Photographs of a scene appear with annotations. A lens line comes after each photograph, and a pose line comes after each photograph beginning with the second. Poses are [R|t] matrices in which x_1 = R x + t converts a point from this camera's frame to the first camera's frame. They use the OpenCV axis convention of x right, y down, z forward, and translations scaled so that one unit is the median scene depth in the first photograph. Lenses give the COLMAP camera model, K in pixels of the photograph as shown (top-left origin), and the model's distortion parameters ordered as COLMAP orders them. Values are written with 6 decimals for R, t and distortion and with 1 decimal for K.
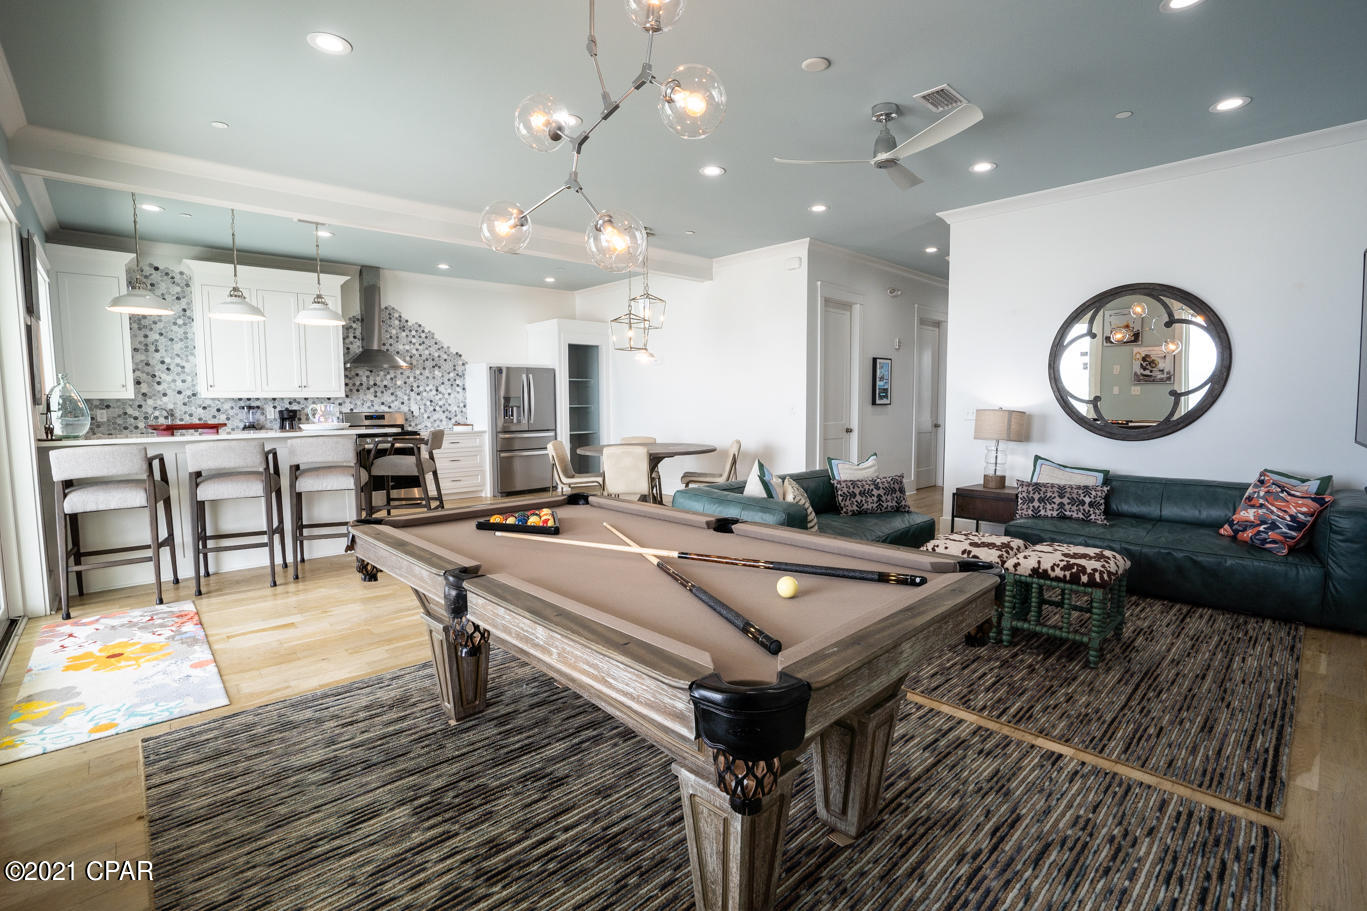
lens RADIAL K [[626.5, 0, 689.0], [0, 626.5, 452.4], [0, 0, 1]] dist [-0.076396, 0.035057]
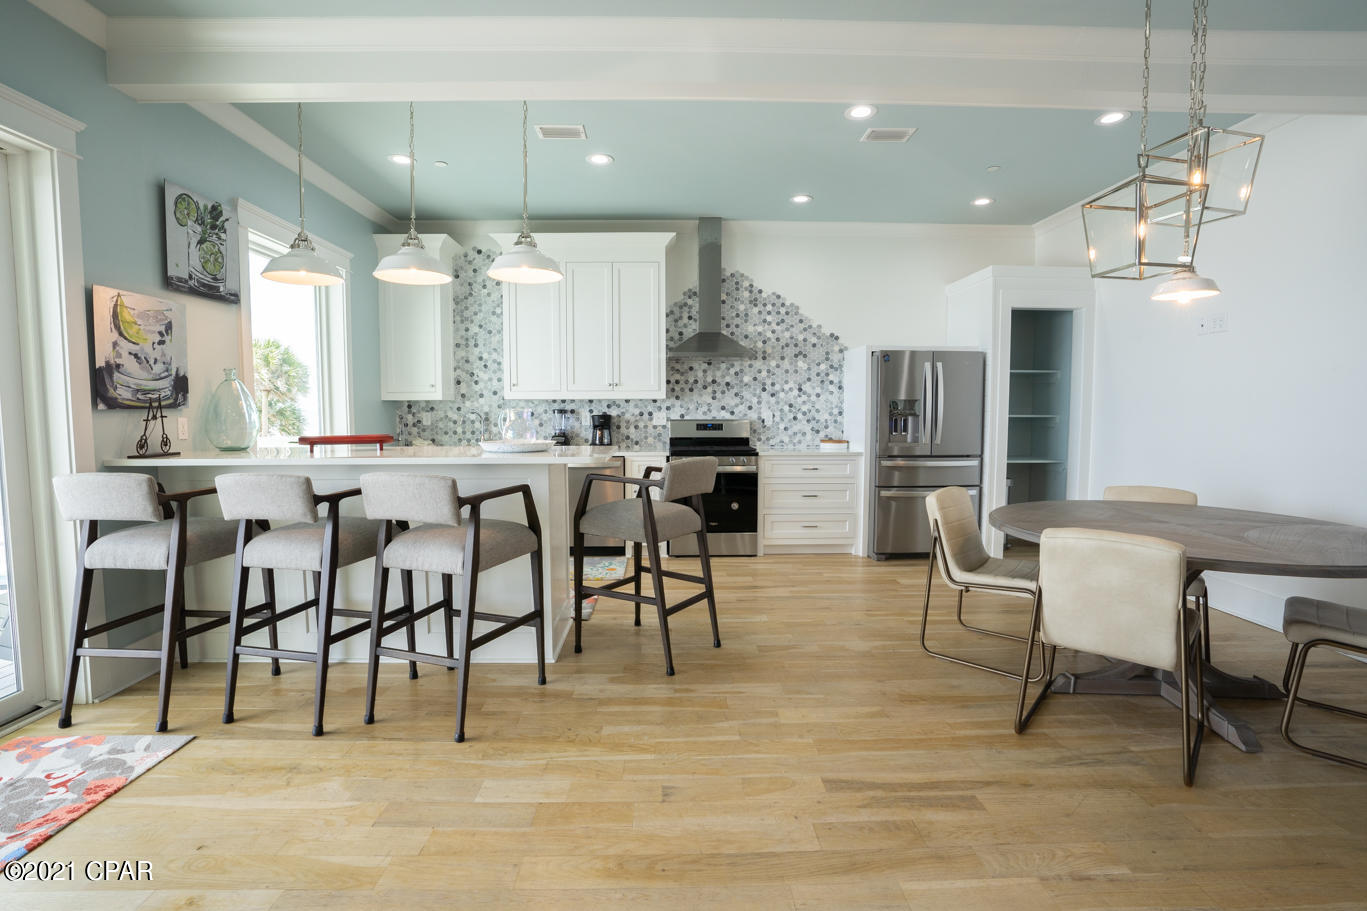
lens RADIAL K [[626.5, 0, 689.0], [0, 626.5, 452.4], [0, 0, 1]] dist [-0.076396, 0.035057]
pose [[0.746204, 0.053068, -0.663599, -0.042334], [-0.058336, 0.998196, 0.014228, -0.039794], [0.663156, 0.028095, 0.747954, 0.476974]]
